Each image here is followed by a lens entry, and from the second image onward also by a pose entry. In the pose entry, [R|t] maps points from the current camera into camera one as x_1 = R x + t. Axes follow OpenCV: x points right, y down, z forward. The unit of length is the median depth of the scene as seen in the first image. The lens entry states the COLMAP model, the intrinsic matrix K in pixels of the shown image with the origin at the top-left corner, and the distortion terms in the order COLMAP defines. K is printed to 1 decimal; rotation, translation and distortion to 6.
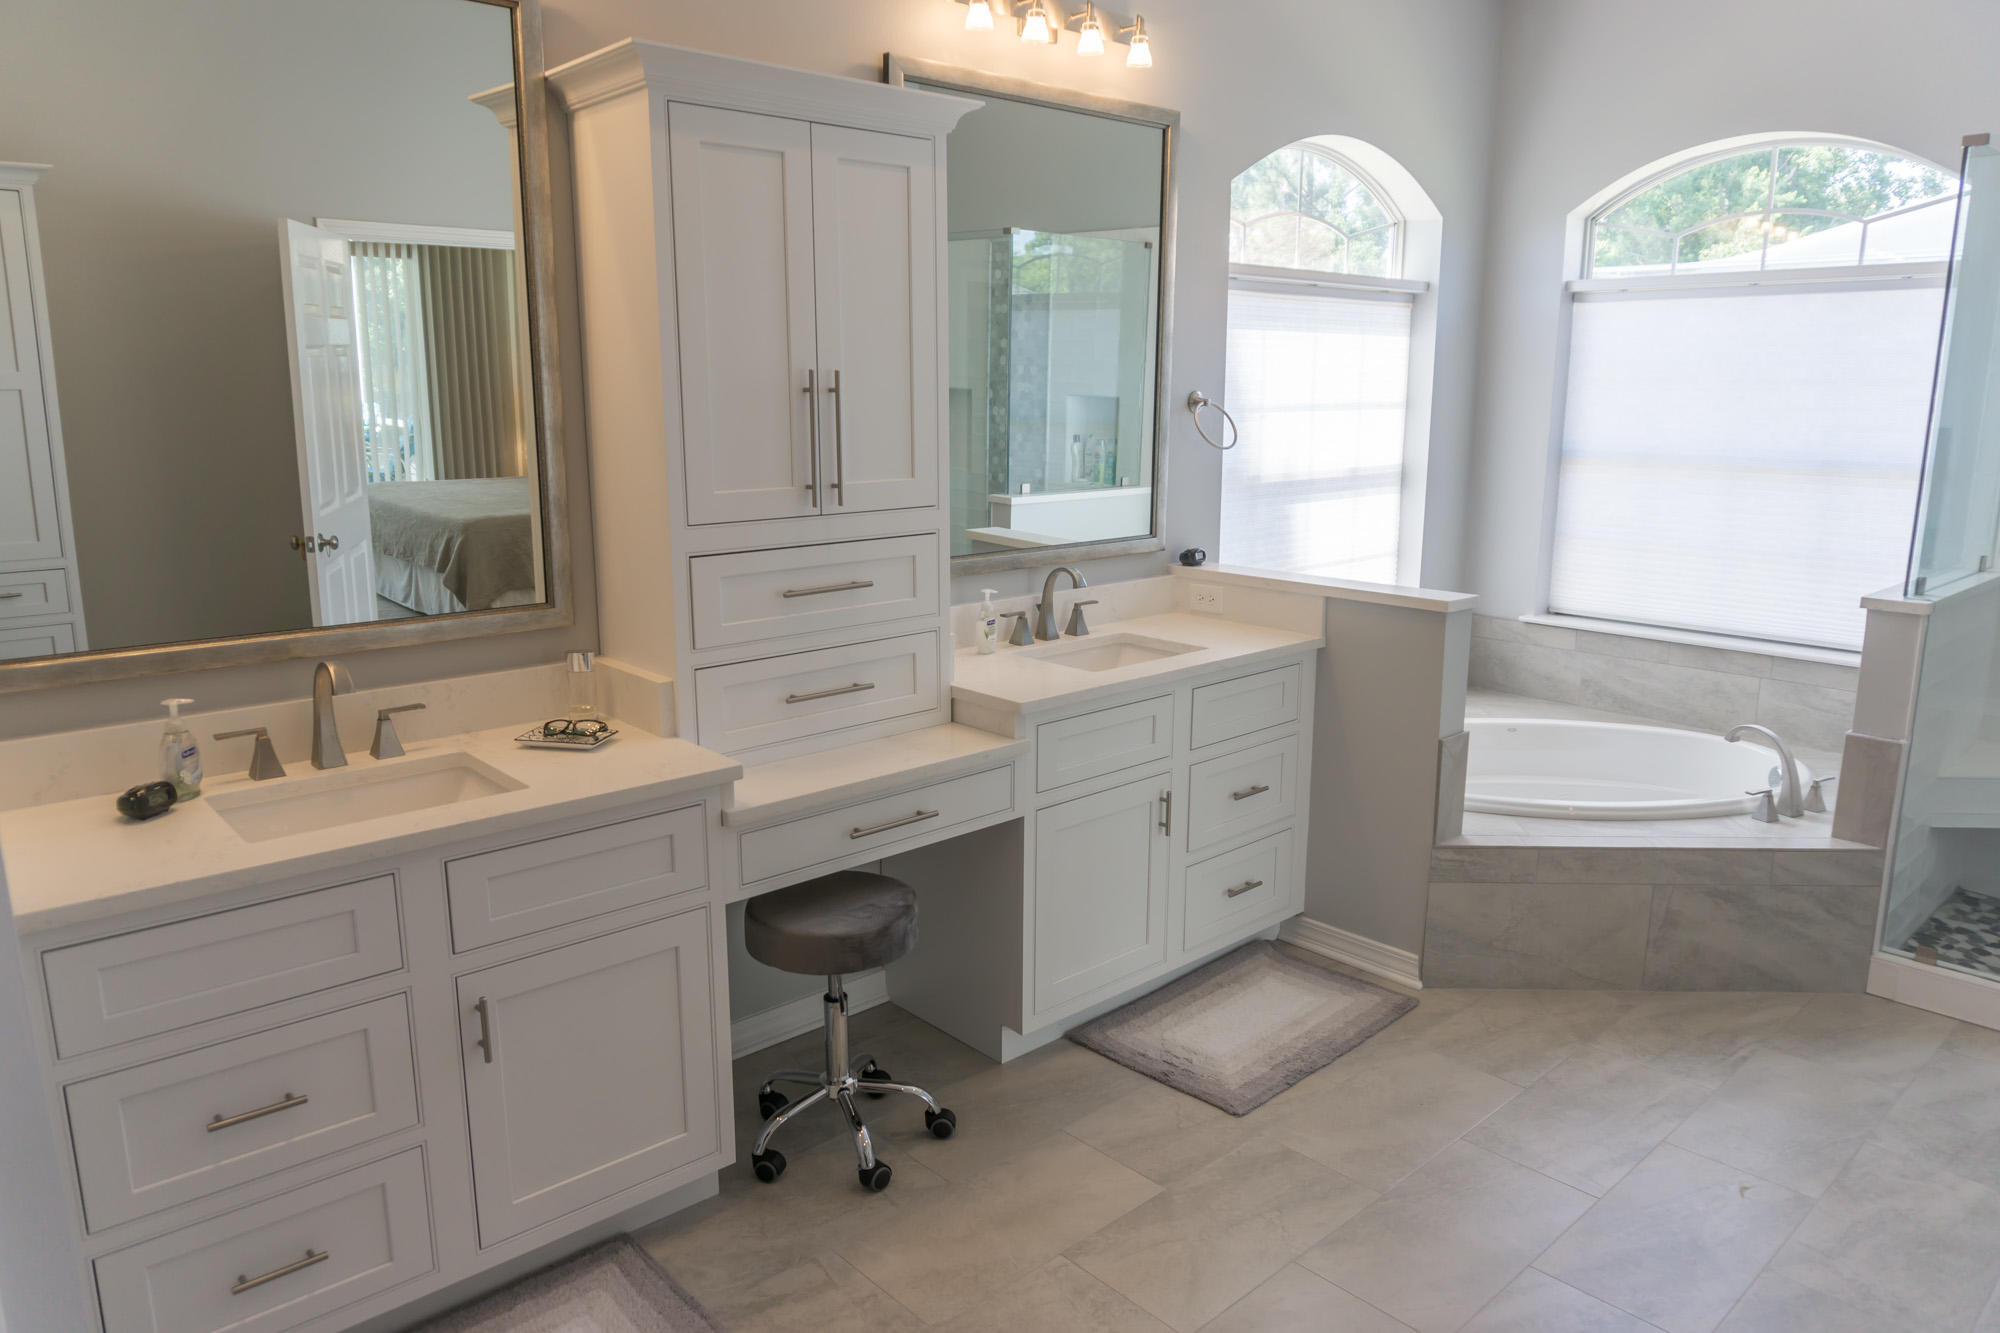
lens RADIAL K [[1311.6, 0, 1000.0], [0, 1311.6, 666.5], [0, 0, 1]] dist [-0.037669, 0.004144]
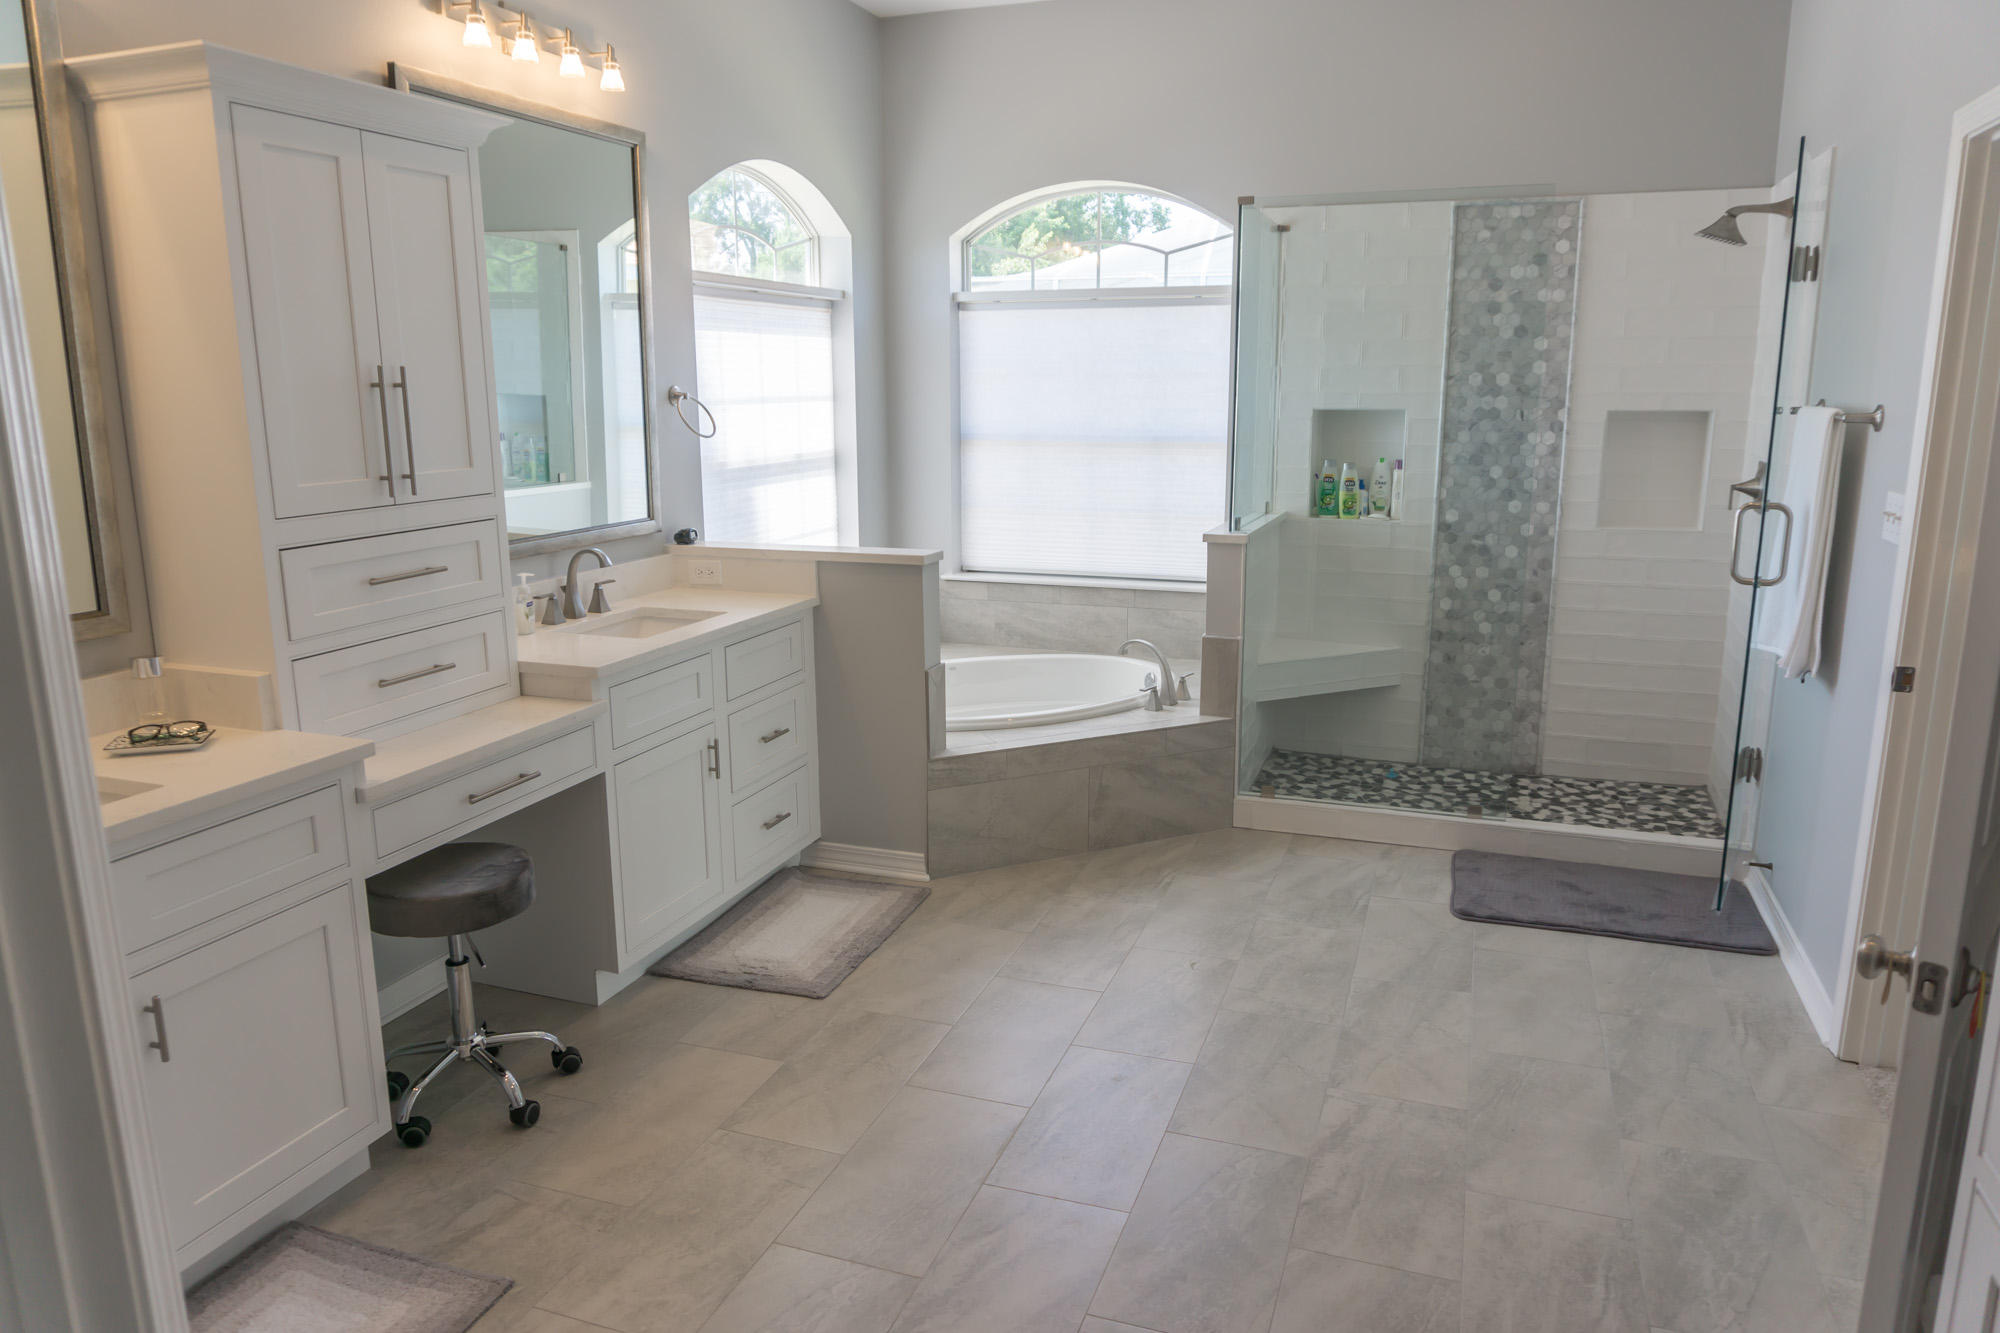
lens RADIAL K [[1305.1, 0, 1000.0], [0, 1305.1, 666.5], [0, 0, 1]] dist [-0.056881, 0.004196]
pose [[0.881215, -0.100242, 0.461965, -0.161002], [0.099827, 0.994680, 0.025413, 0.028008], [-0.462055, 0.023722, 0.886534, -0.104059]]
